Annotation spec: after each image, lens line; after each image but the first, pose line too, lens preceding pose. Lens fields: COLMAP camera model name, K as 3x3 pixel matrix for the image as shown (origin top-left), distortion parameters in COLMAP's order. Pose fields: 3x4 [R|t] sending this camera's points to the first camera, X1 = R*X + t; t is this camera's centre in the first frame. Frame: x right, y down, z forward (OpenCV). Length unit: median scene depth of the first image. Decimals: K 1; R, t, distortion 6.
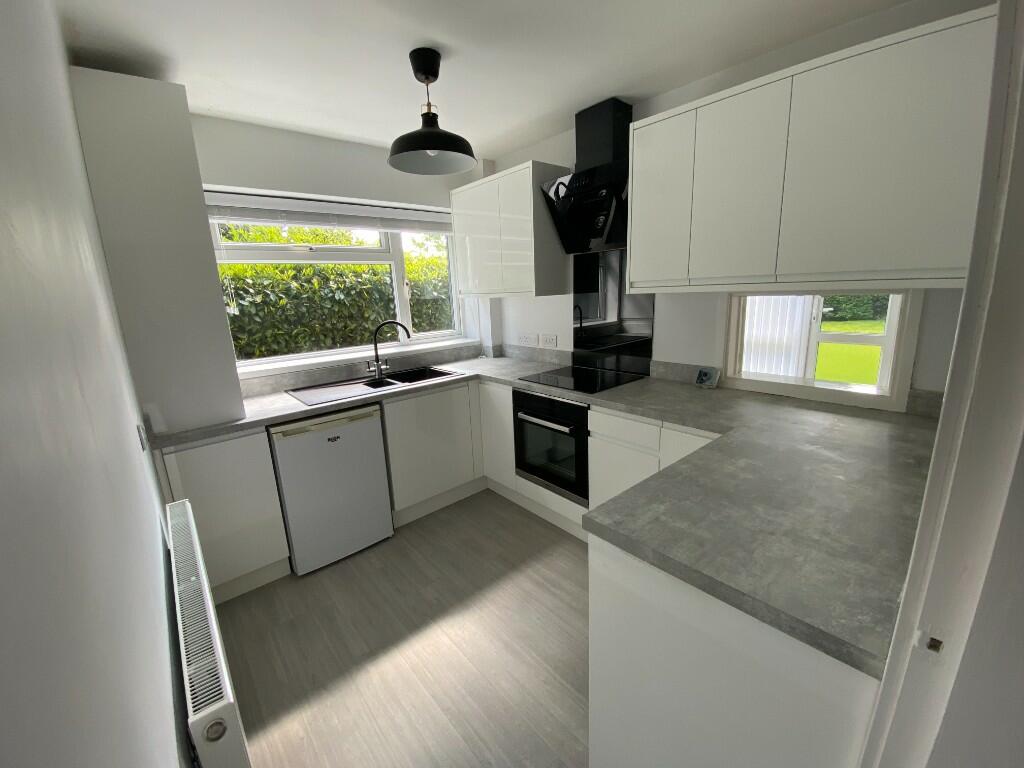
lens RADIAL K [[413.1, 0, 511.5], [0, 413.1, 382.6], [0, 0, 1]] dist [-0.000822, -0.000159]
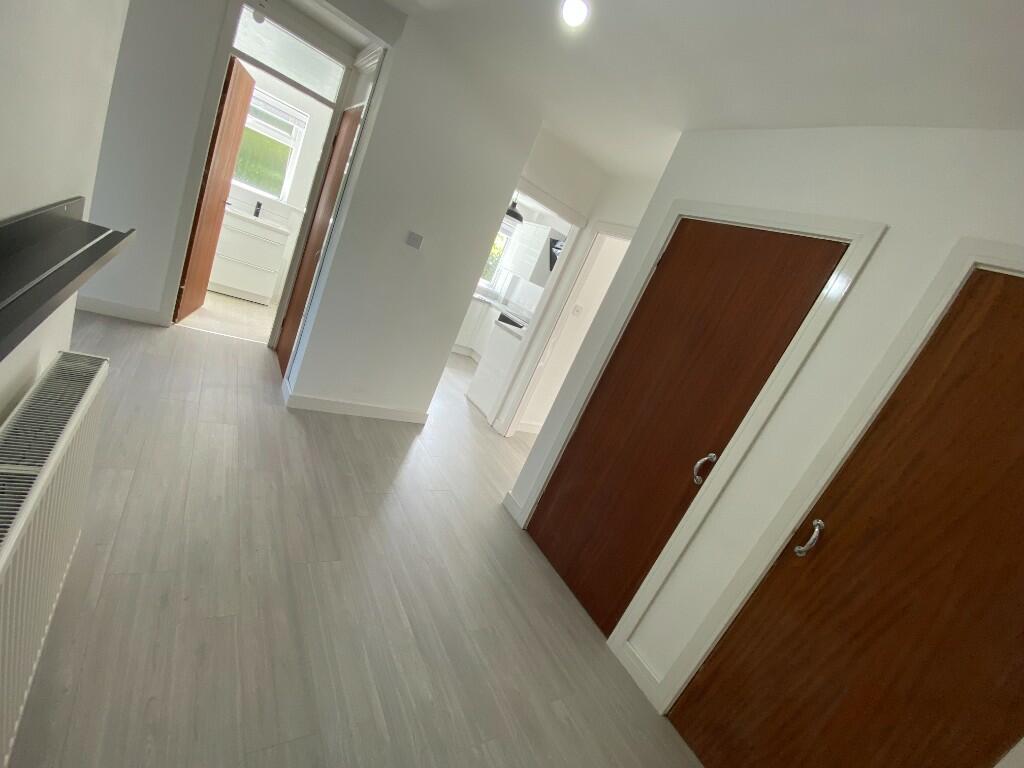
lens RADIAL K [[416.3, 0, 512.5], [0, 416.3, 389.4], [0, 0, 1]] dist [-0.000291, -0.018282]
pose [[0.894242, 0.447422, -0.012073, 0.271989], [-0.447009, 0.894134, 0.026587, 0.296233], [0.022690, -0.018378, 0.999574, -1.291357]]
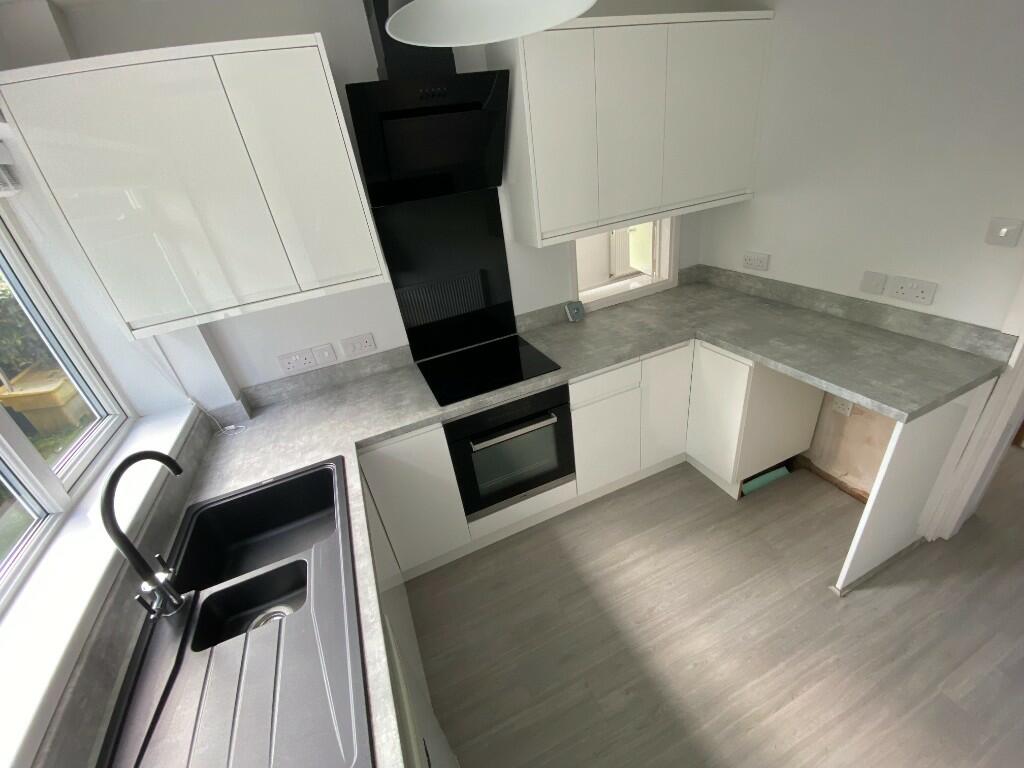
lens RADIAL K [[422.3, 0, 512.3], [0, 422.3, 384.3], [0, 0, 1]] dist [-0.000439, -0.000211]
pose [[0.317879, -0.446456, 0.836439, -0.479774], [0.324560, 0.880138, 0.346436, -0.227809], [-0.890850, 0.161350, 0.424679, 0.573448]]
